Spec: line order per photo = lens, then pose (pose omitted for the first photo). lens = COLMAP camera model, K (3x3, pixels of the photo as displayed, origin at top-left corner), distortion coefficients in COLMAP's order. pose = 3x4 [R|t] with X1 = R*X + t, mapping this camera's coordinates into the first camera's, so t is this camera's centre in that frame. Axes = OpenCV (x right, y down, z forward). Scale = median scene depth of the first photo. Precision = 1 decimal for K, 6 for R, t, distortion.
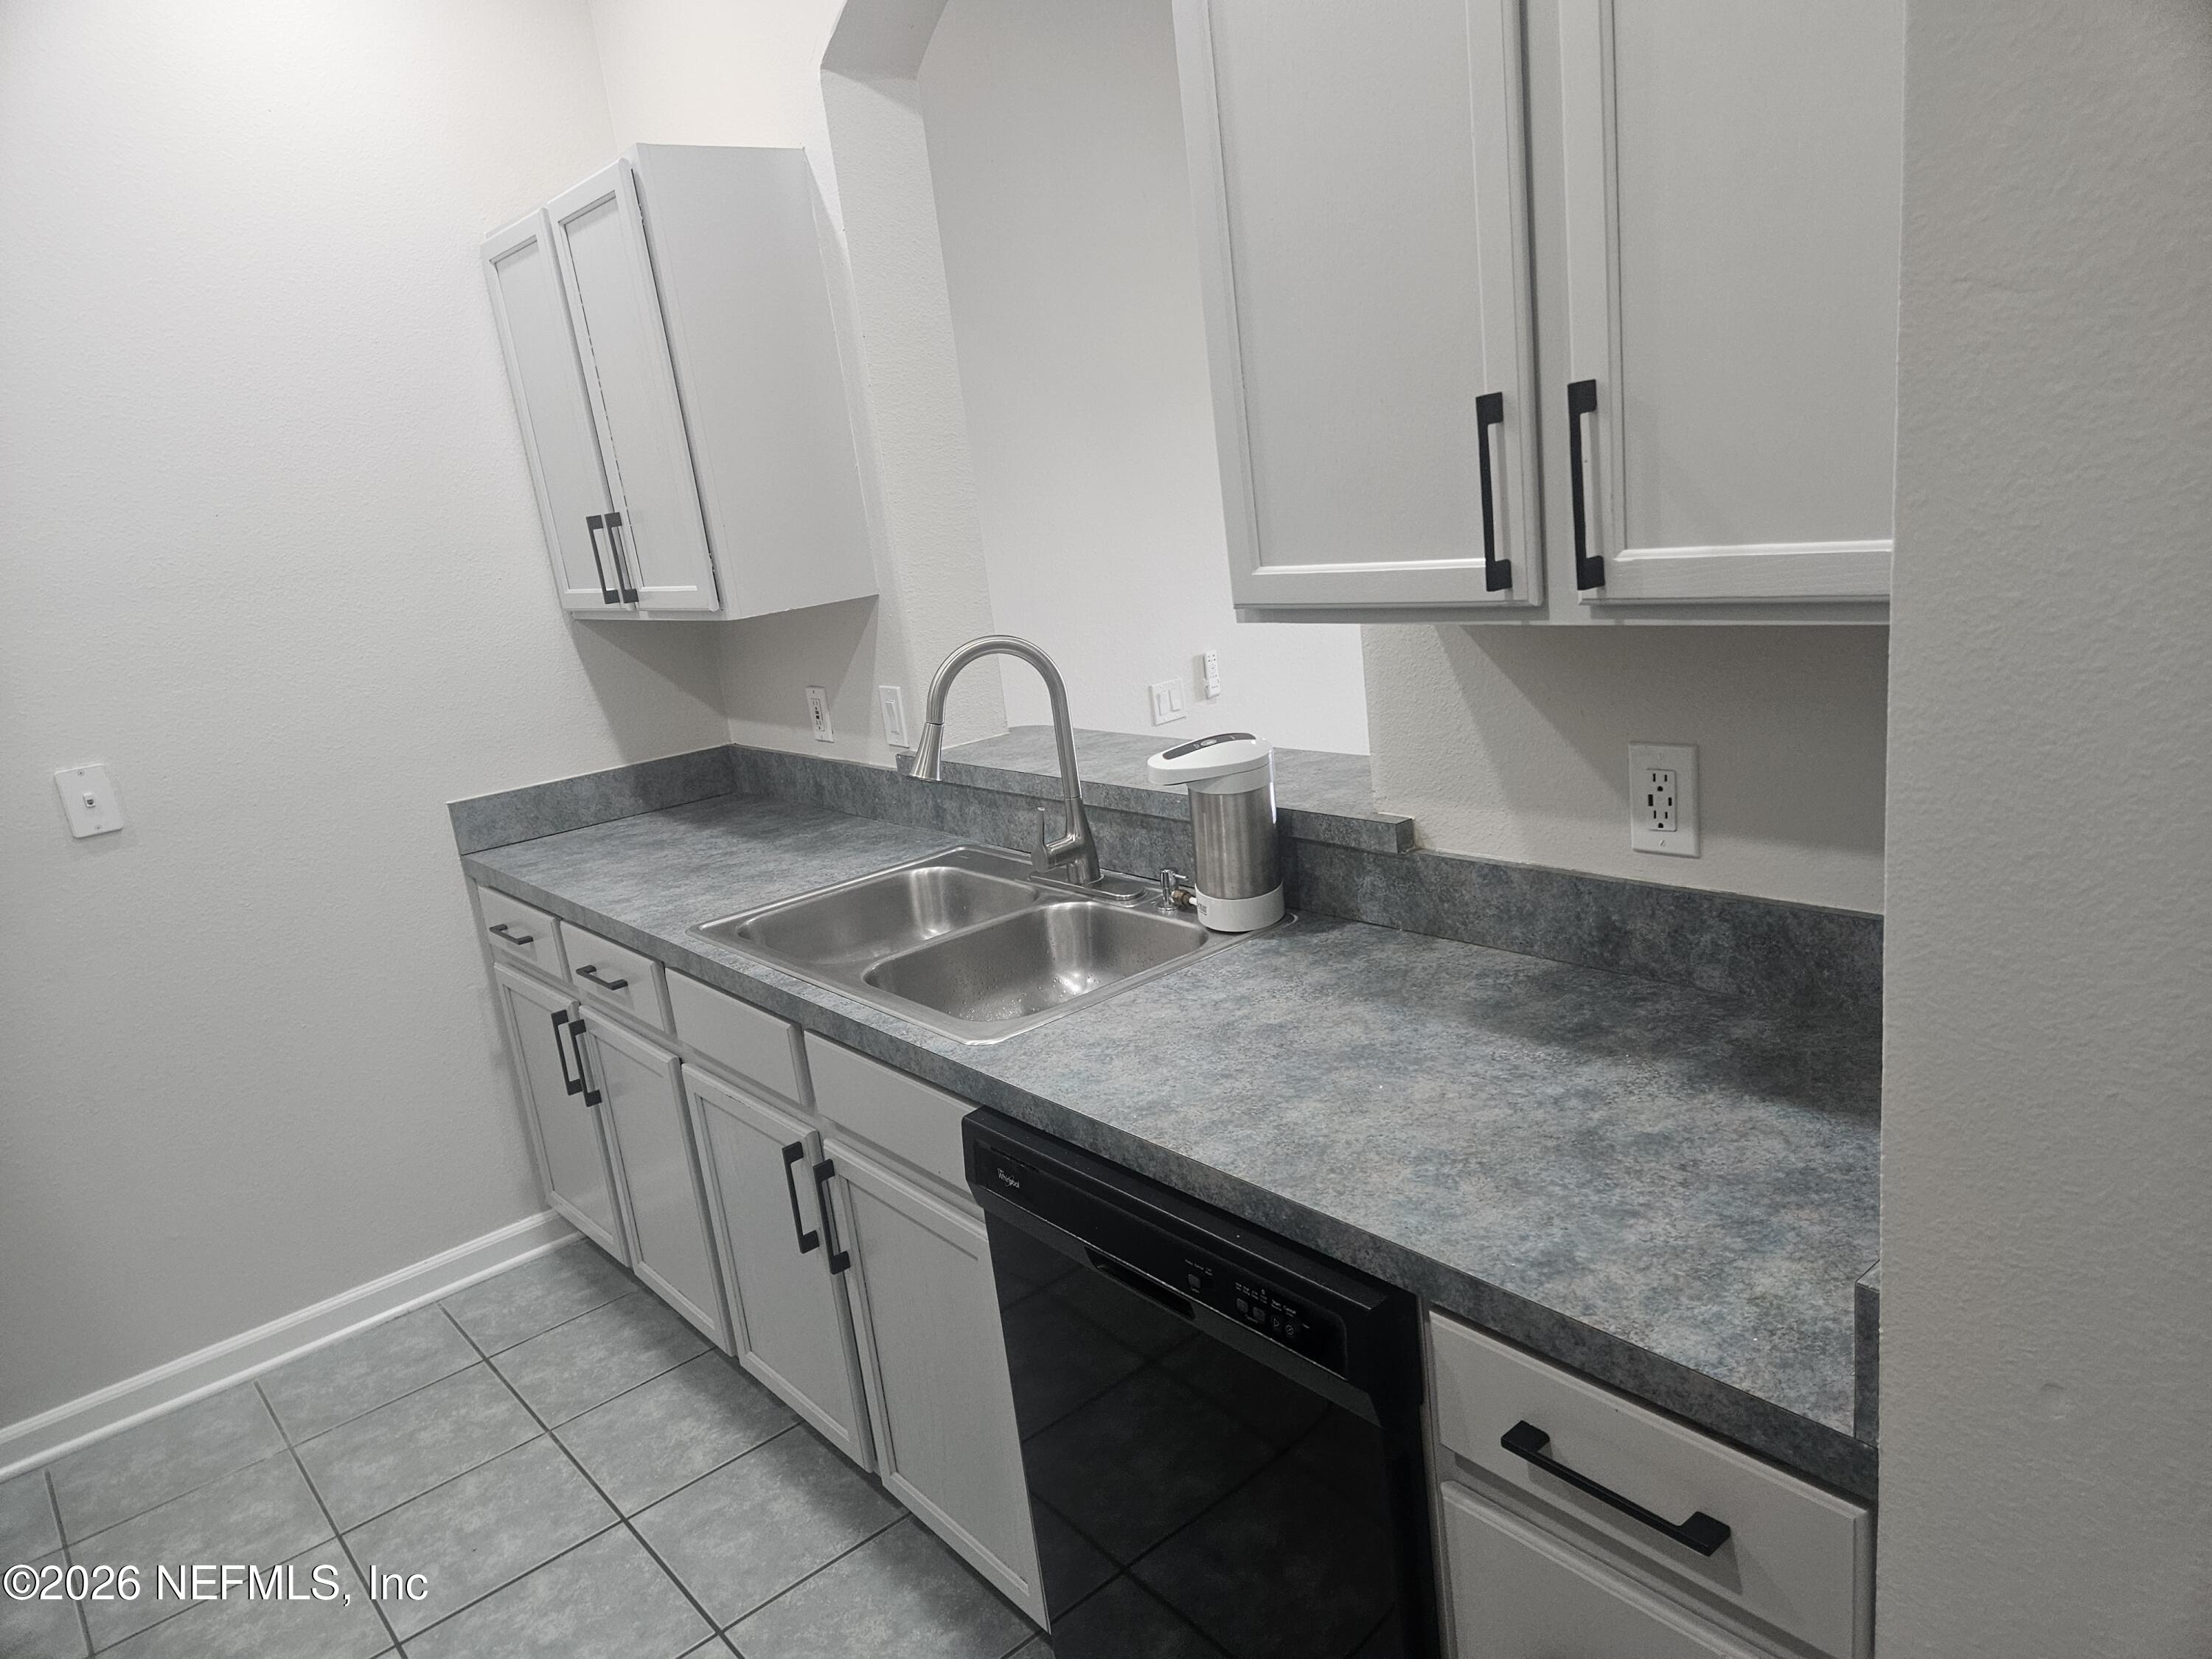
lens RADIAL K [[1475.9, 0, 1111.1], [0, 1475.9, 852.3], [0, 0, 1]] dist [0.083957, -0.067864]
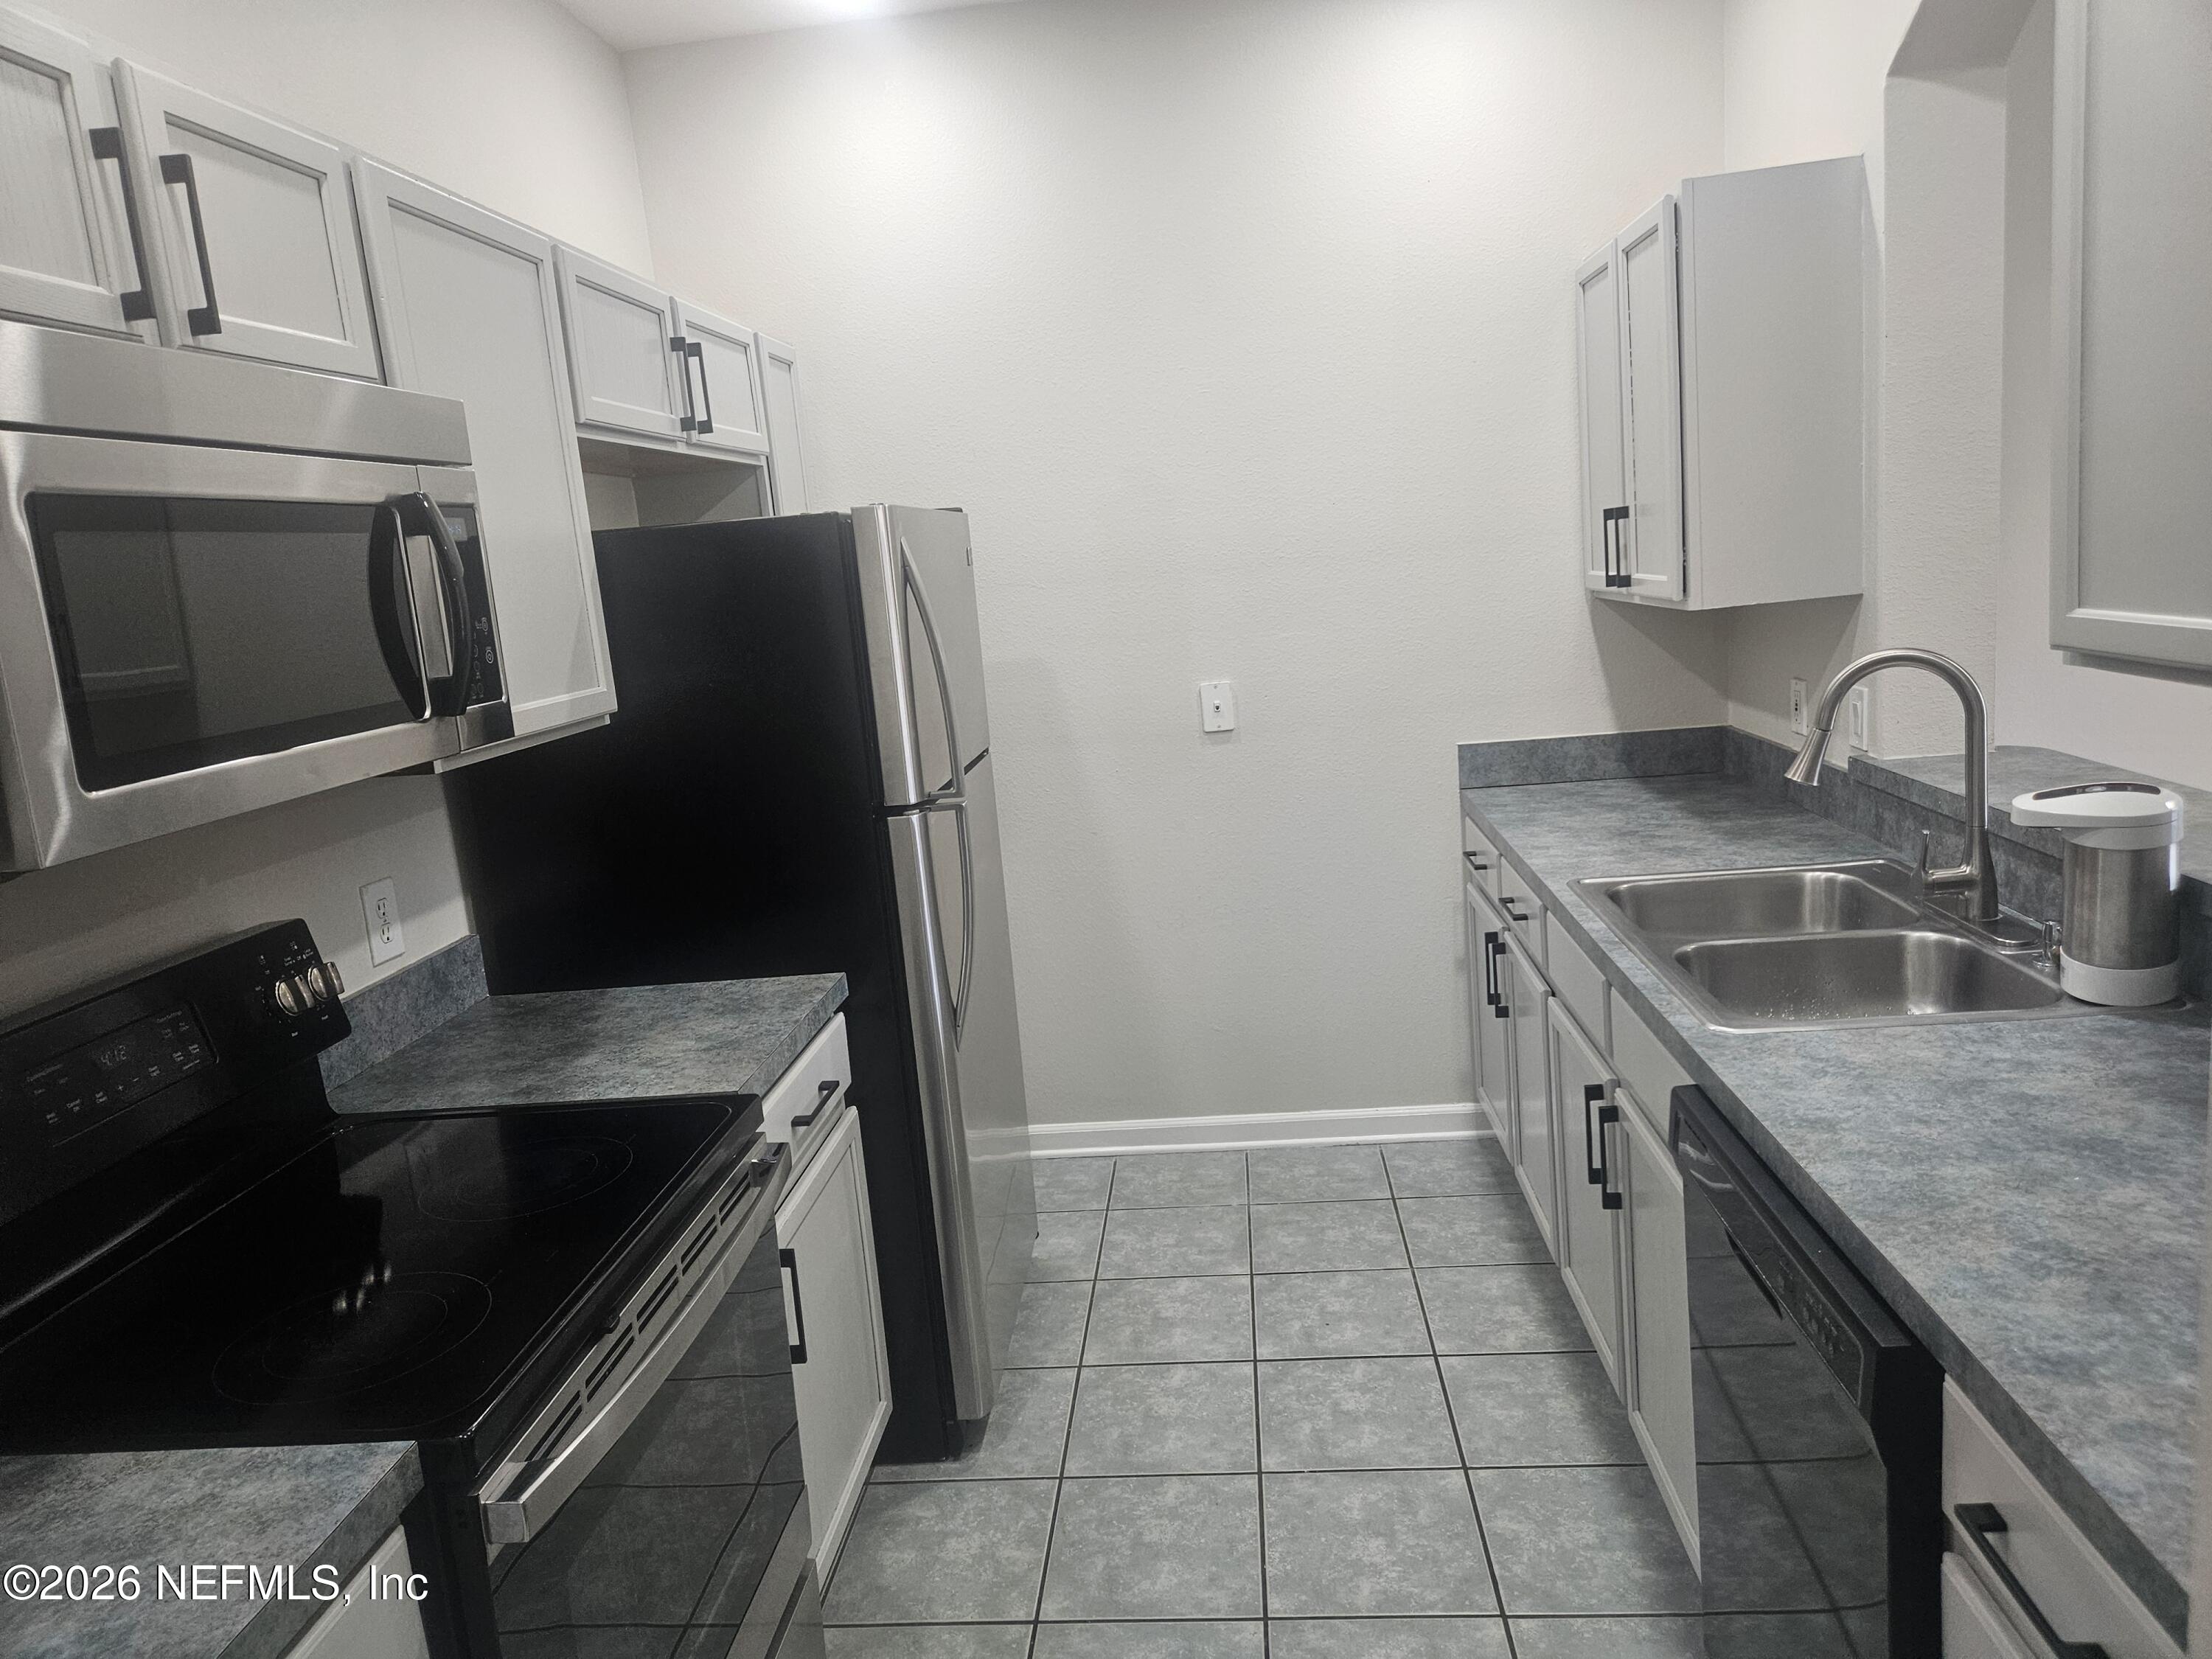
lens RADIAL K [[1475.9, 0, 1101.7], [0, 1475.9, 820.7], [0, 0, 1]] dist [0.083957, -0.067864]
pose [[0.712202, 0.176628, -0.679390, 0.233655], [-0.171130, 0.982314, 0.075988, -0.019071], [0.680796, 0.062145, 0.729832, -0.077578]]
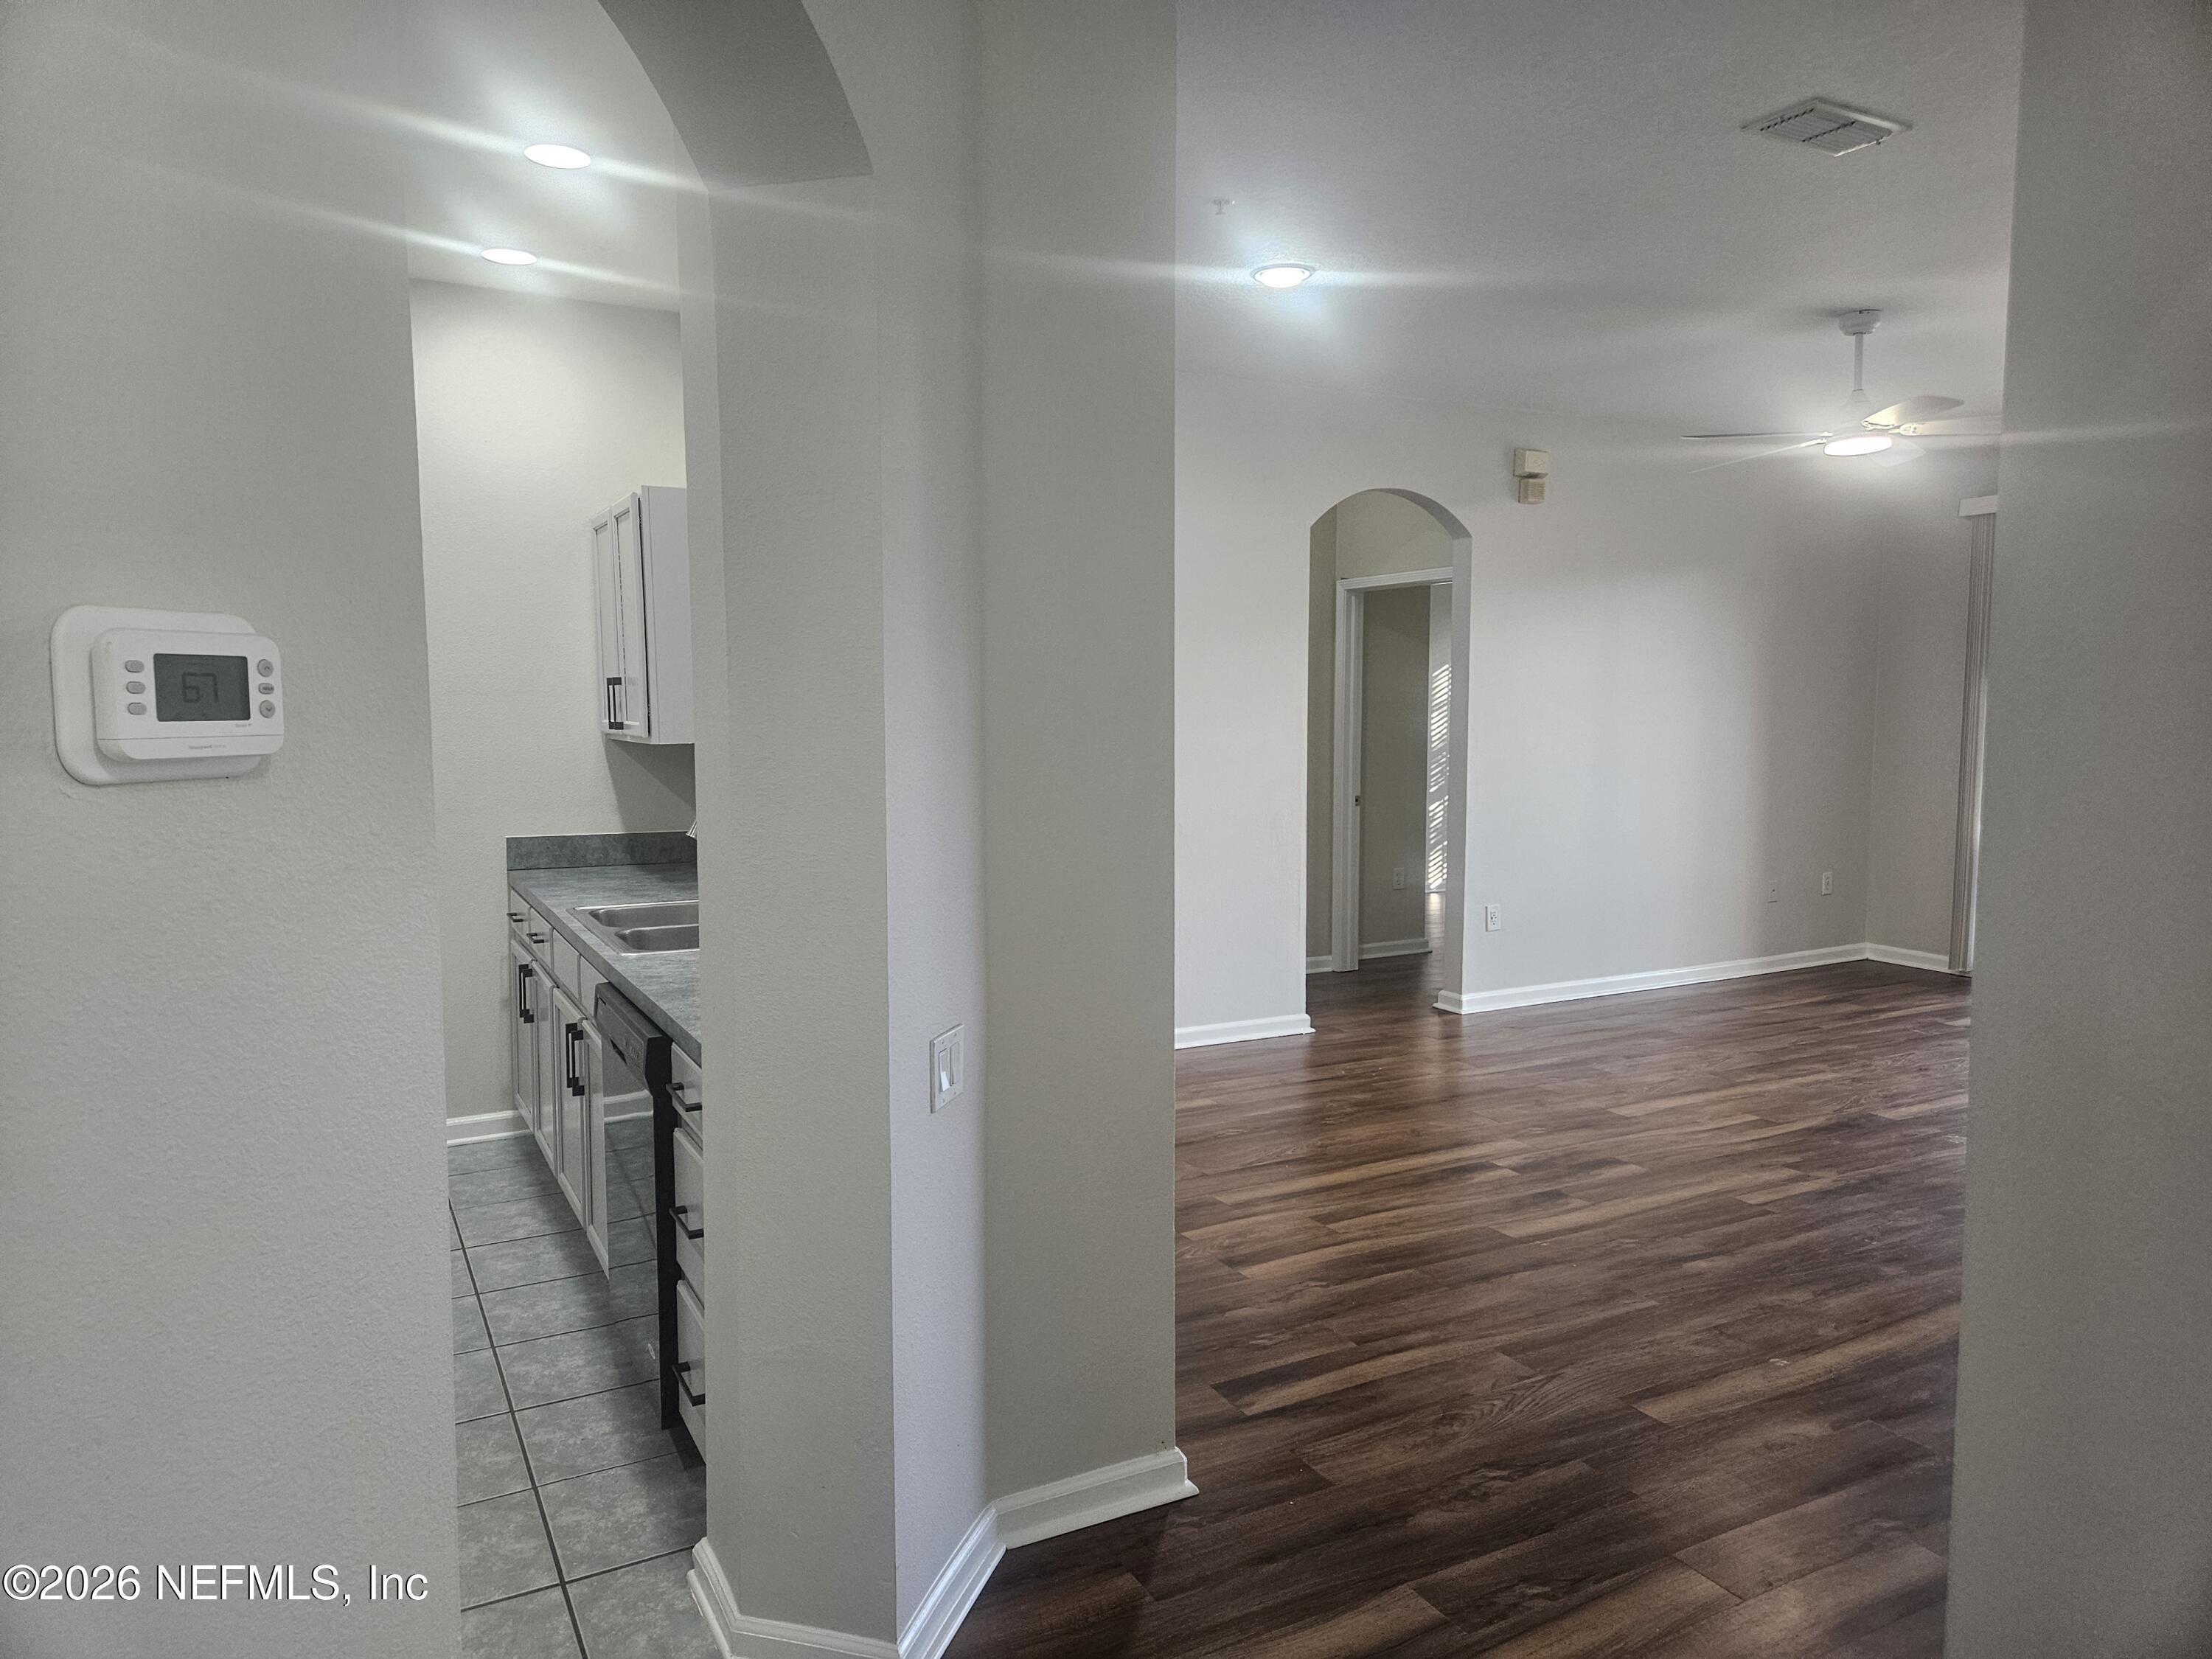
lens RADIAL K [[1475.9, 0, 1087.9], [0, 1475.9, 809.6], [0, 0, 1]] dist [0.083957, -0.067864]
pose [[0.970685, 0.129901, -0.202226, 0.680263], [-0.161355, 0.975780, -0.147706, 0.103324], [0.178141, 0.176007, 0.968136, -0.640866]]
